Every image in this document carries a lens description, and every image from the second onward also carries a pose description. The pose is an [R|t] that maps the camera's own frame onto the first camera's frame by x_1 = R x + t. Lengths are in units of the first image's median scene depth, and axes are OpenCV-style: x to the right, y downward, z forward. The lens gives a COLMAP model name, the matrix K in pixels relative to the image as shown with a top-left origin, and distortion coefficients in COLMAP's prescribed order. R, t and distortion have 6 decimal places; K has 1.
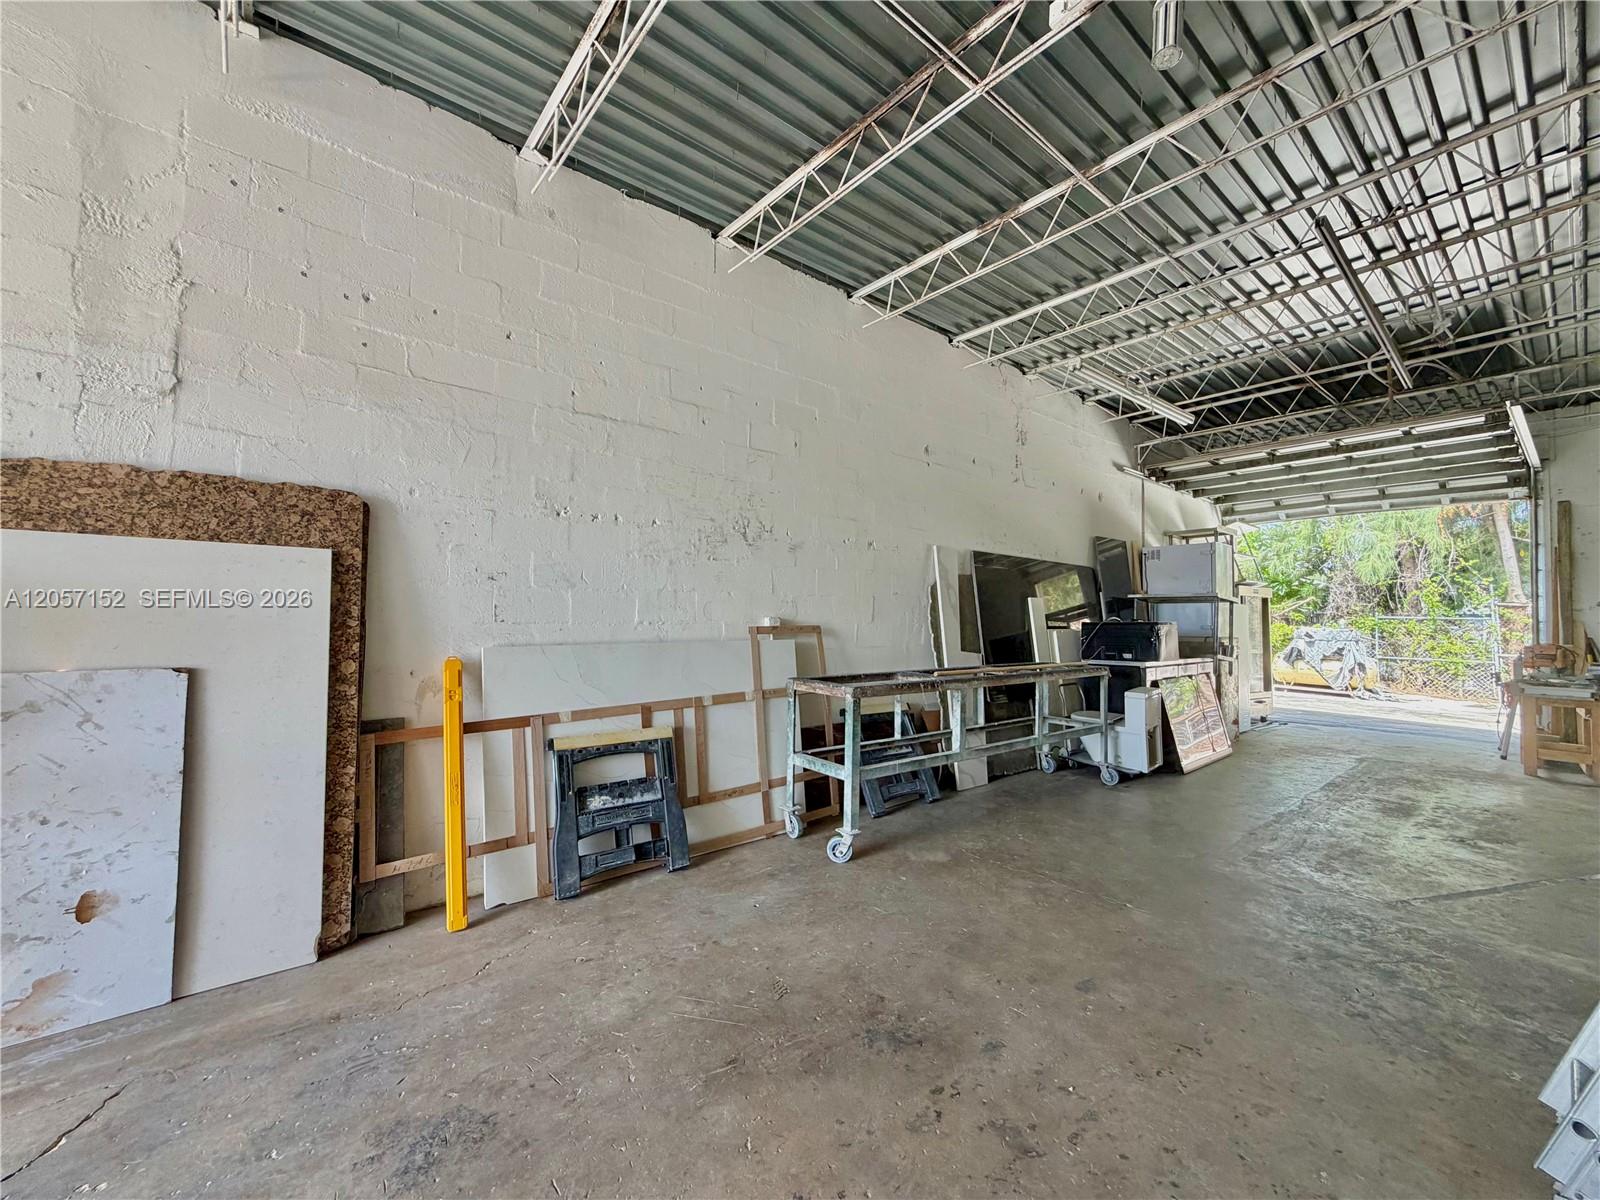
lens RADIAL K [[638.1, 0, 800.6], [0, 638.1, 597.0], [0, 0, 1]] dist [-0.000677, 0.000444]
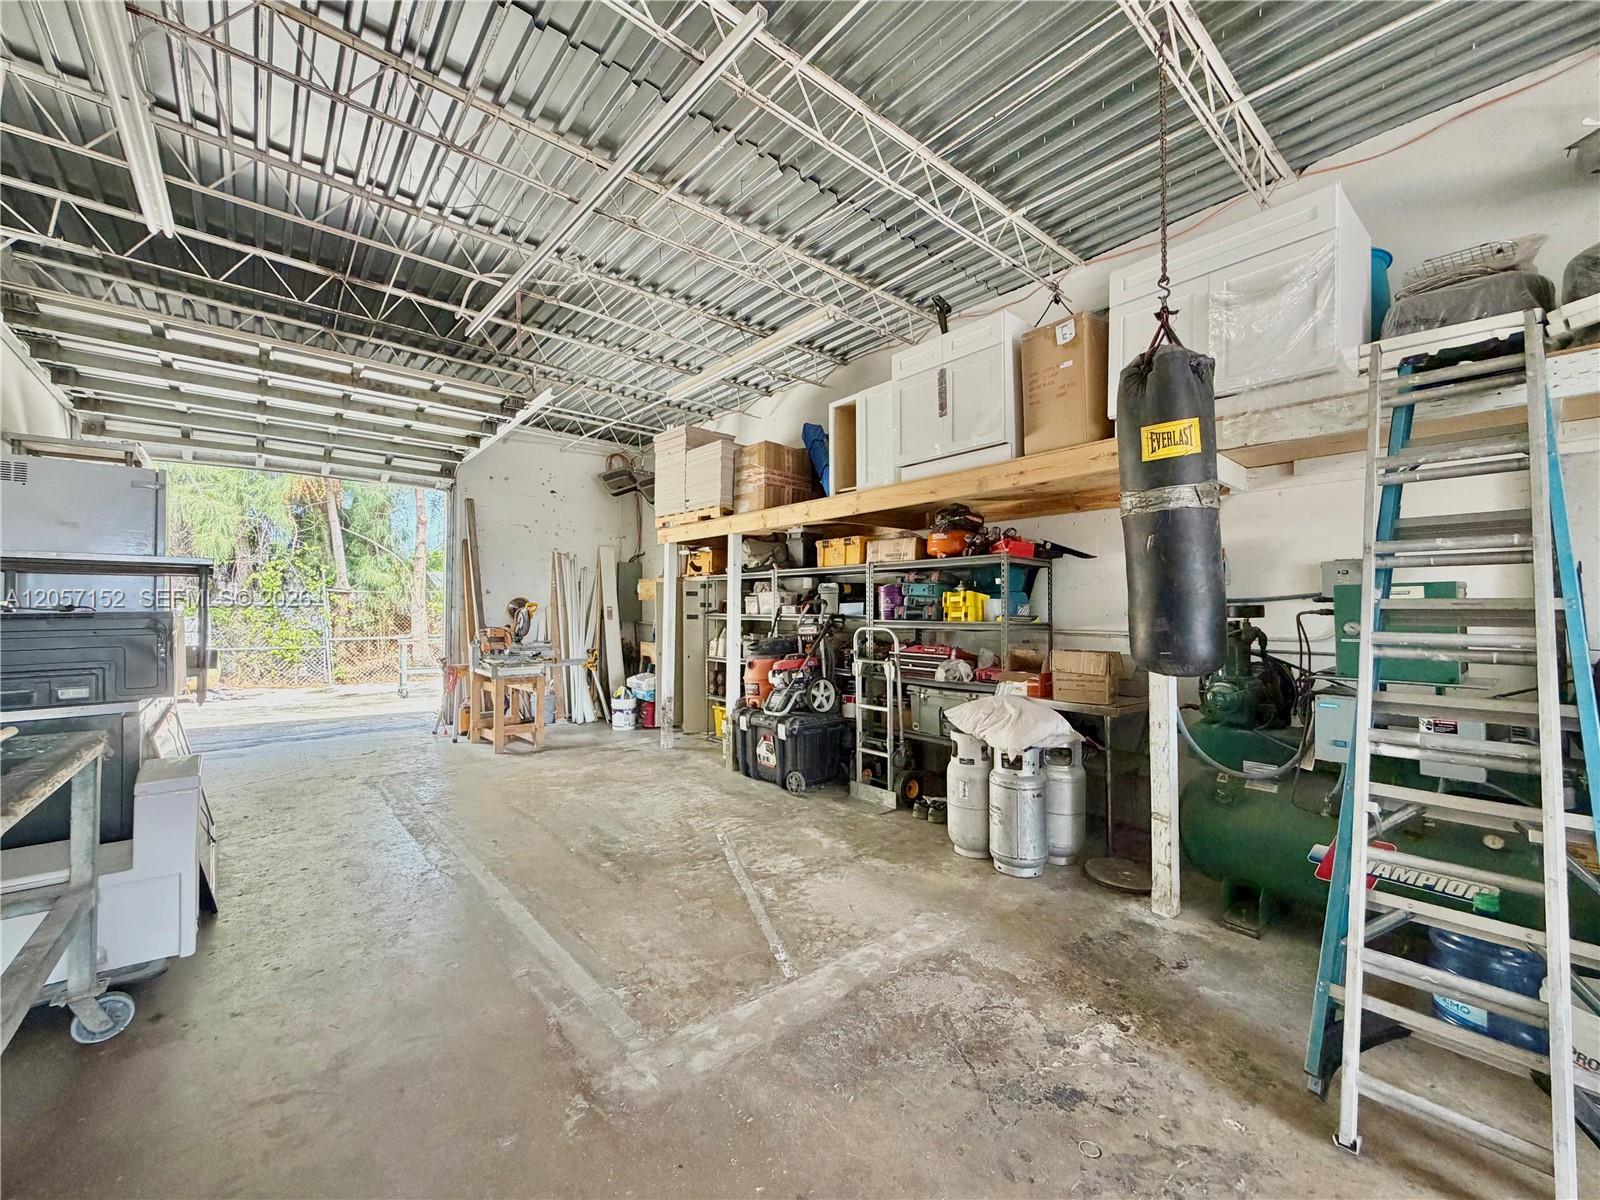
lens RADIAL K [[638.1, 0, 794.8], [0, 638.1, 598.9], [0, 0, 1]] dist [-0.000677, 0.000444]
pose [[-0.024824, 0.006711, 0.999669, 0.041178], [-0.031961, 0.999461, -0.007503, 0.008998], [-0.999181, -0.032136, -0.024596, 0.267841]]
